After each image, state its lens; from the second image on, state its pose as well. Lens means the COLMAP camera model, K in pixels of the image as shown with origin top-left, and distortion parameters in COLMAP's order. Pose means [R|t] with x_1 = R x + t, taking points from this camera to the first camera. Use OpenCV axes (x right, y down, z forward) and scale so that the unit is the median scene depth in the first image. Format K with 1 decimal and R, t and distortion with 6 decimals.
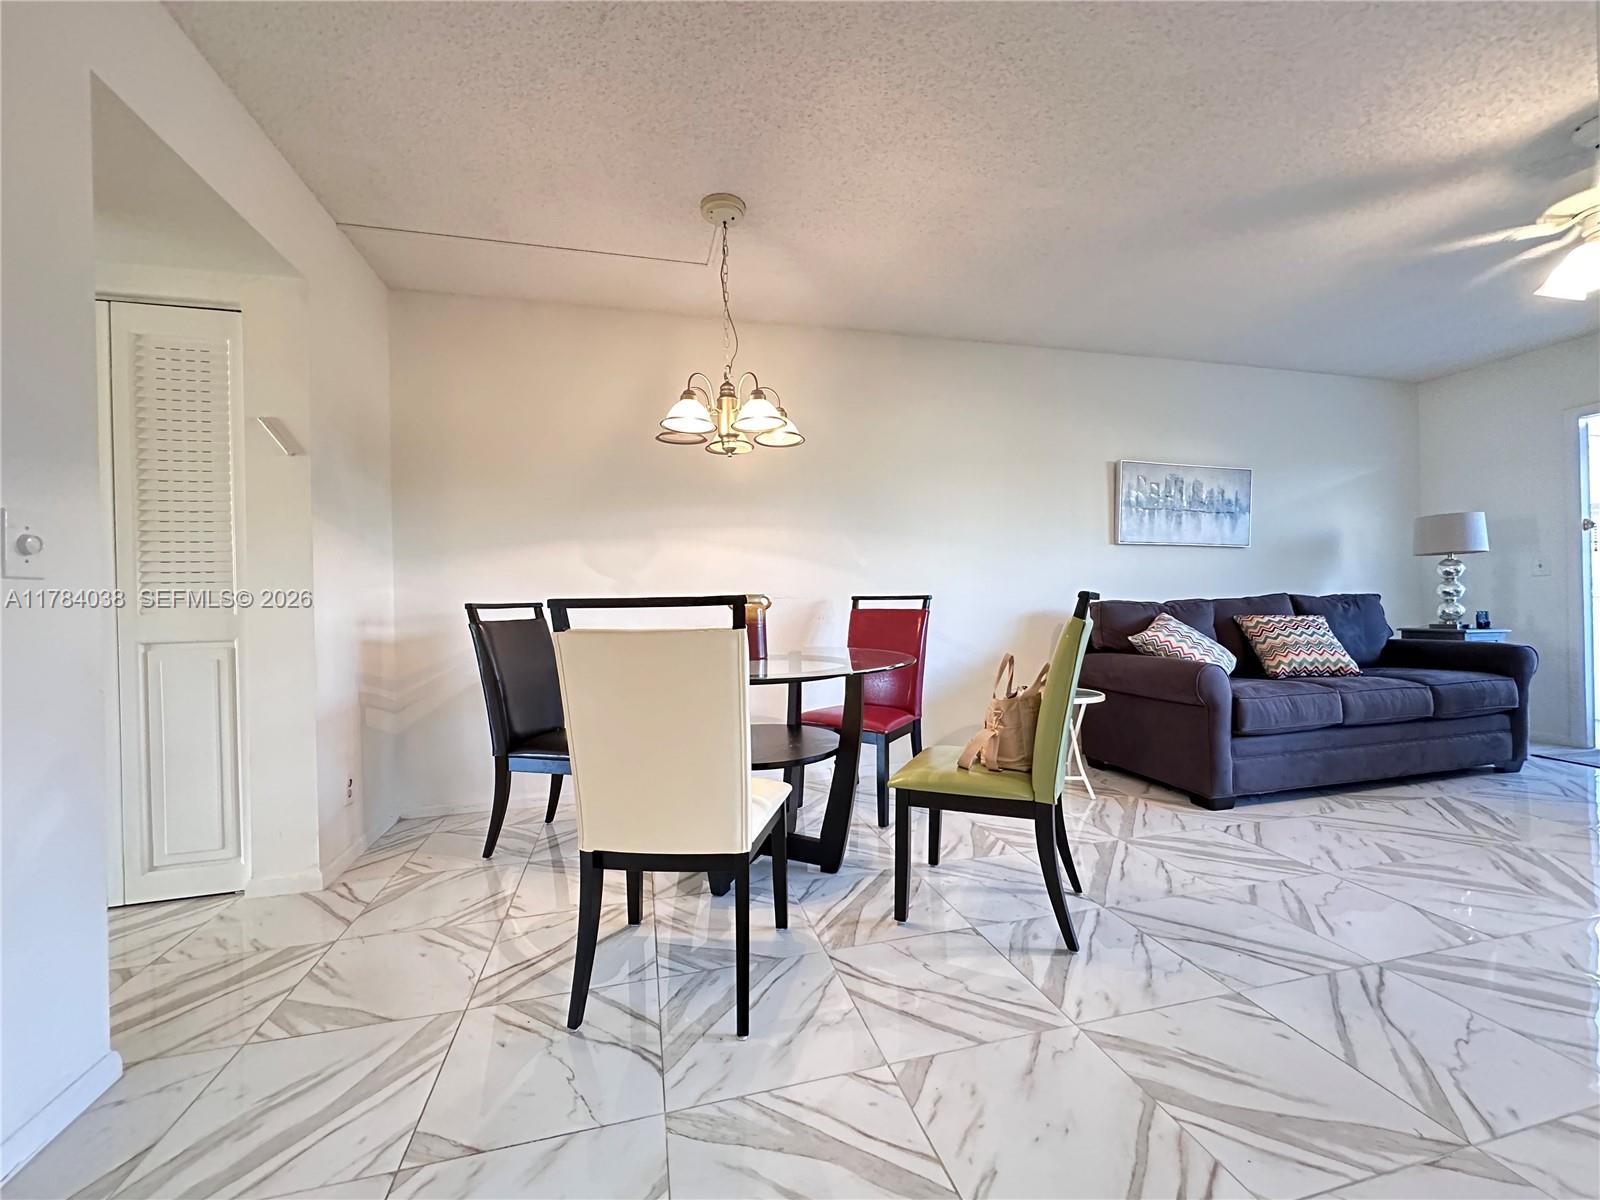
lens RADIAL K [[638.8, 0, 800.0], [0, 638.8, 600.0], [0, 0, 1]] dist [-0.001942, -0.000009]
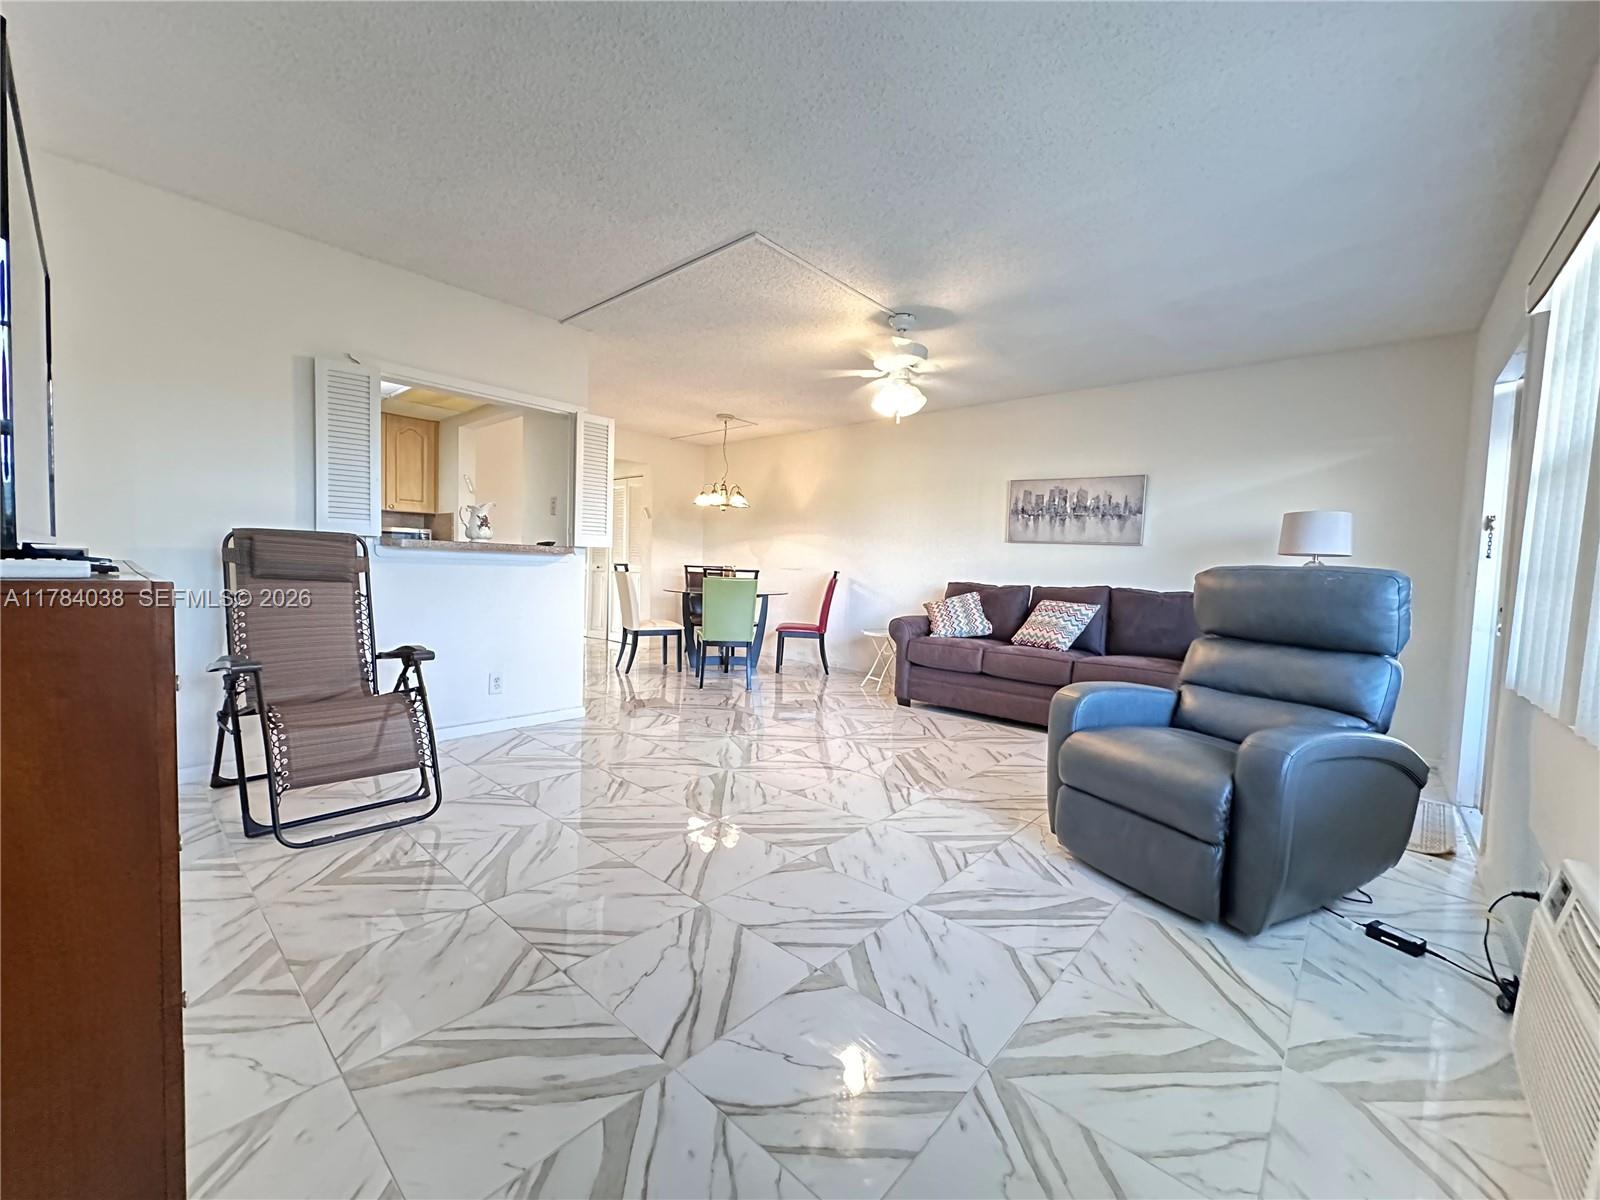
lens RADIAL K [[638.8, 0, 800.0], [0, 638.8, 600.0], [0, 0, 1]] dist [-0.001942, -0.000009]
pose [[0.558808, 0.082656, -0.825168, 1.675447], [-0.046352, 0.996578, 0.068436, -0.045845], [0.828001, 0.000006, 0.560727, -0.151603]]
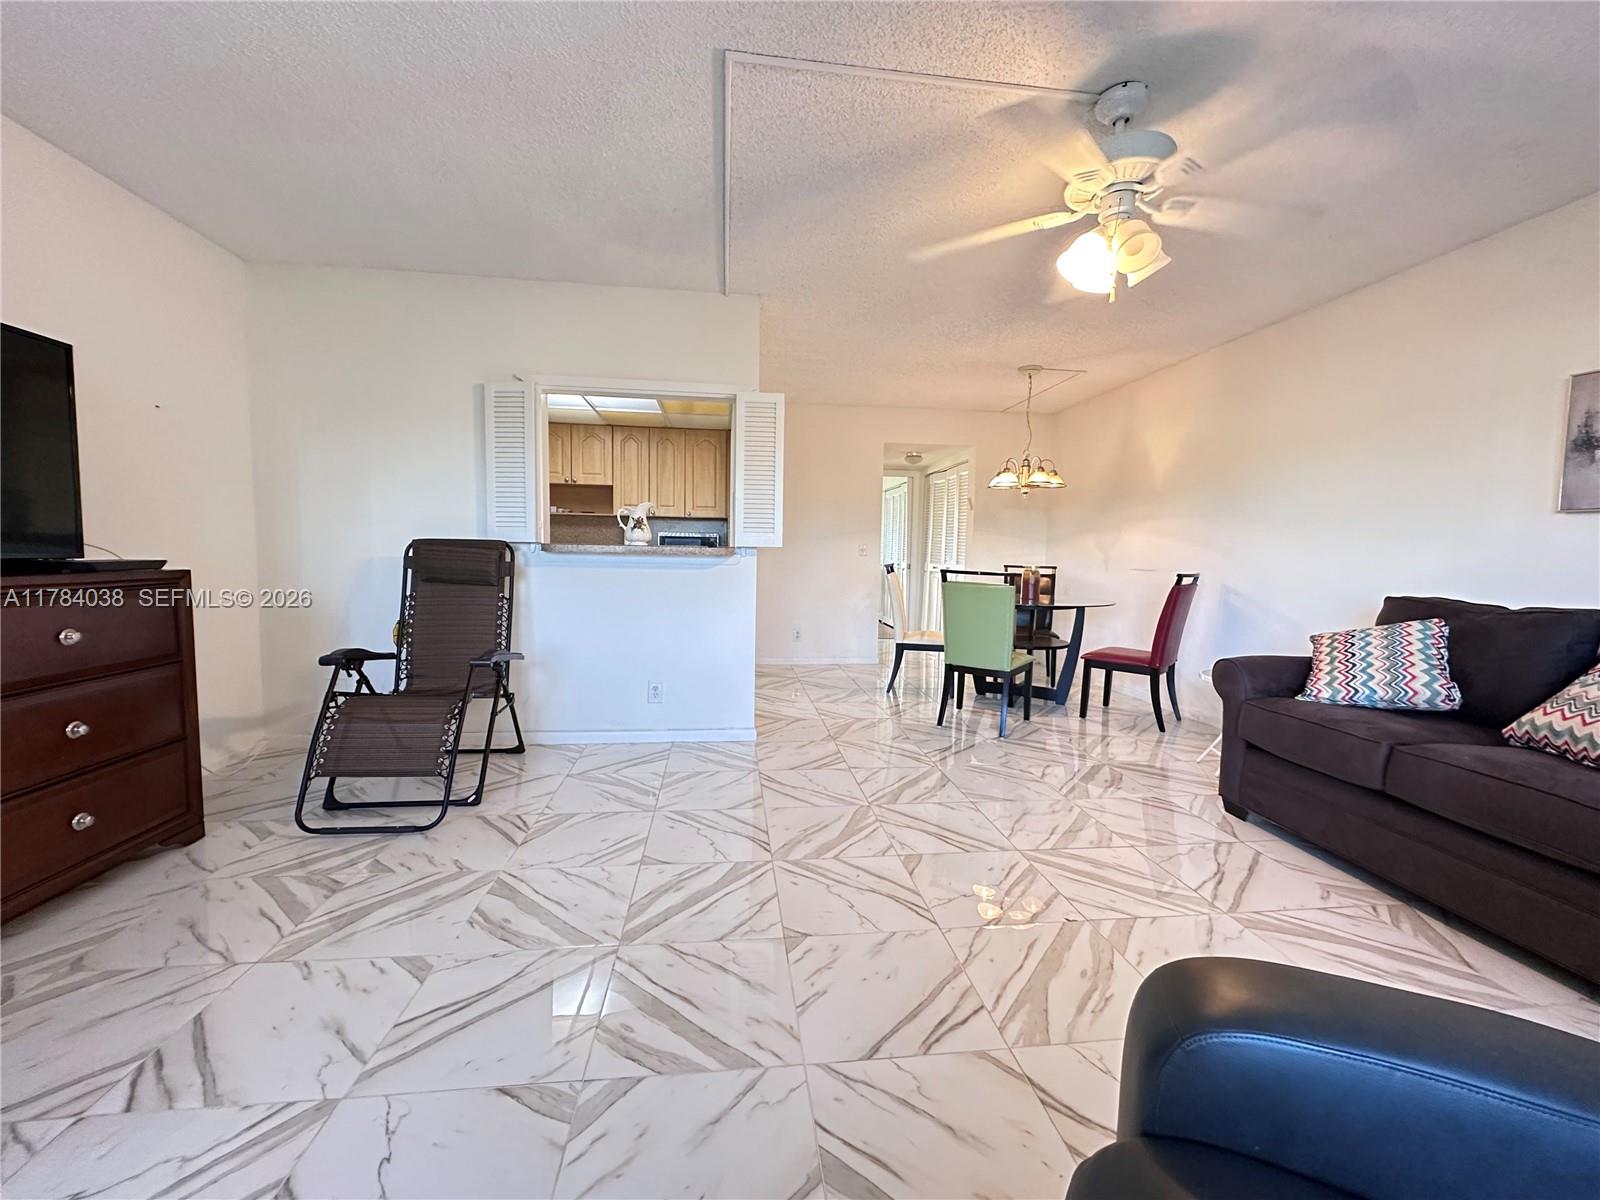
lens RADIAL K [[638.8, 0, 800.0], [0, 638.8, 600.0], [0, 0, 1]] dist [-0.001942, -0.000009]
pose [[-0.129760, 0.091327, -0.987331, 1.472325], [-0.017980, 0.995369, 0.094434, -0.058586], [0.991382, 0.030006, -0.127517, 0.423586]]
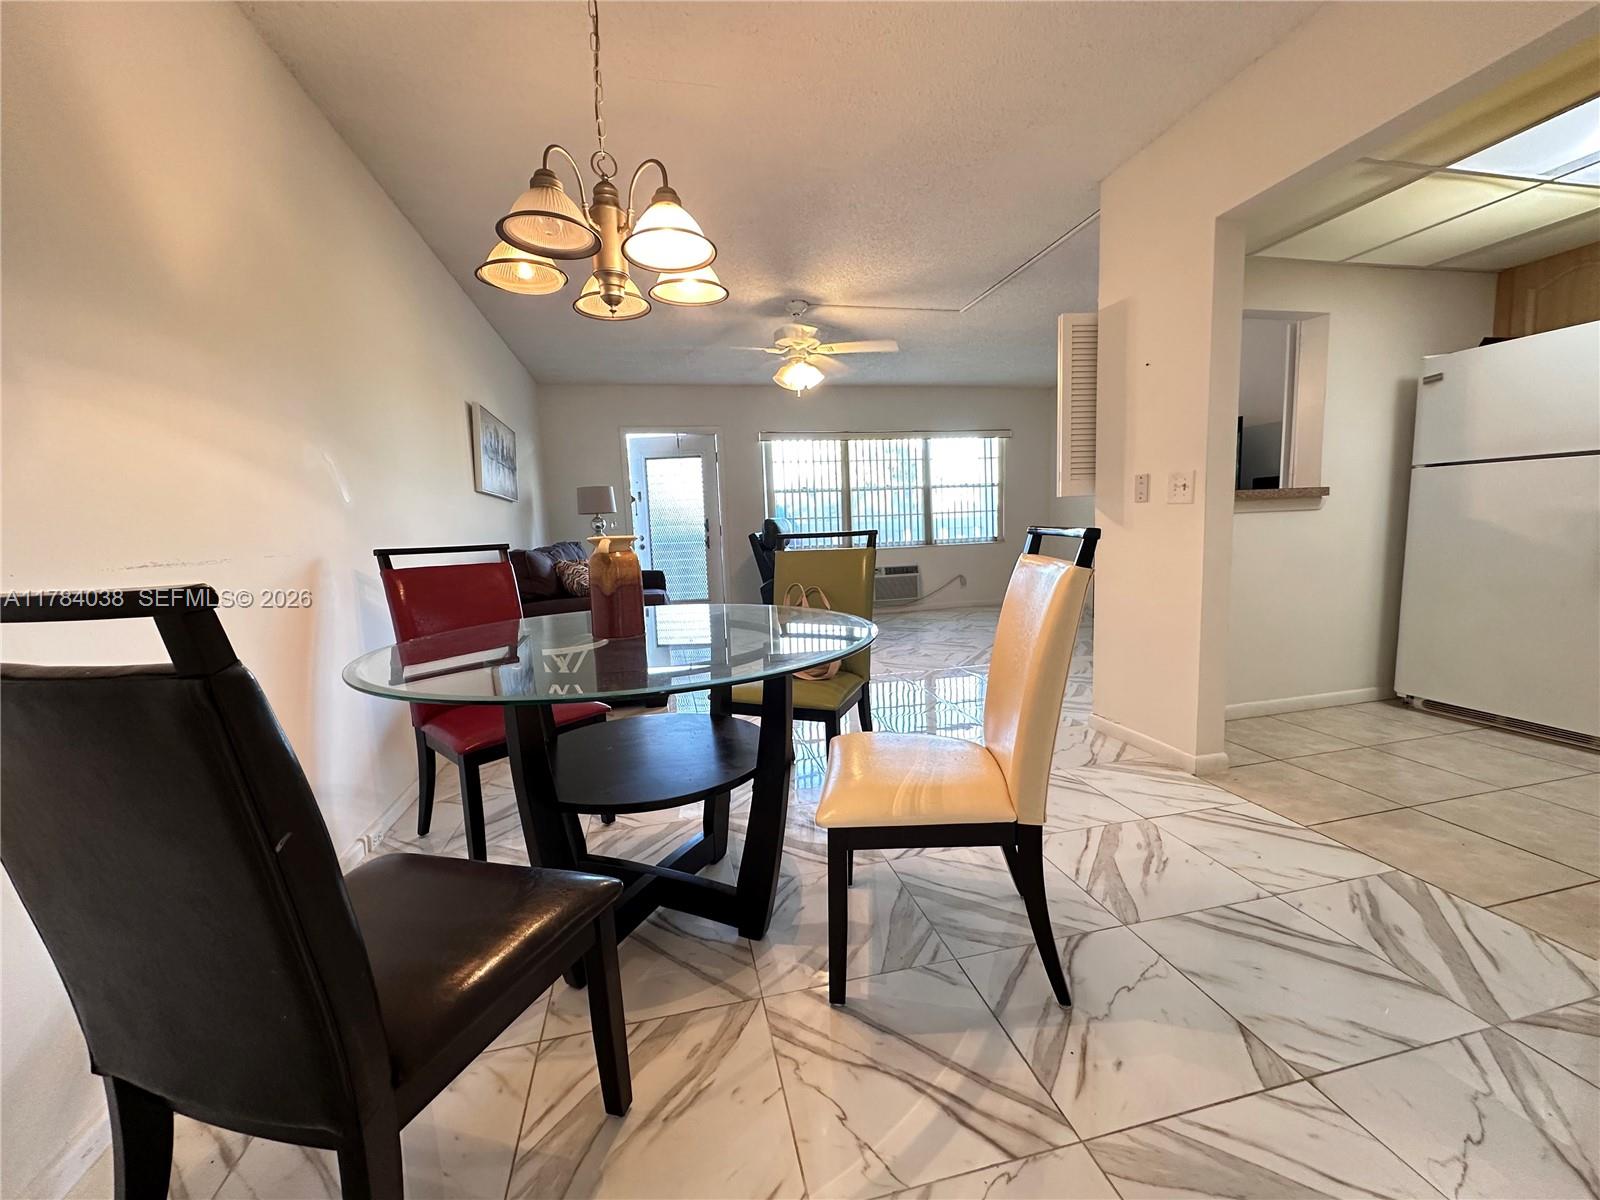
lens RADIAL K [[638.8, 0, 800.0], [0, 638.8, 600.0], [0, 0, 1]] dist [-0.001942, -0.000009]
pose [[0.027695, -0.099311, 0.994671, -0.551230], [0.038065, 0.994436, 0.098227, -0.002055], [-0.998891, 0.035142, 0.031321, 0.604914]]
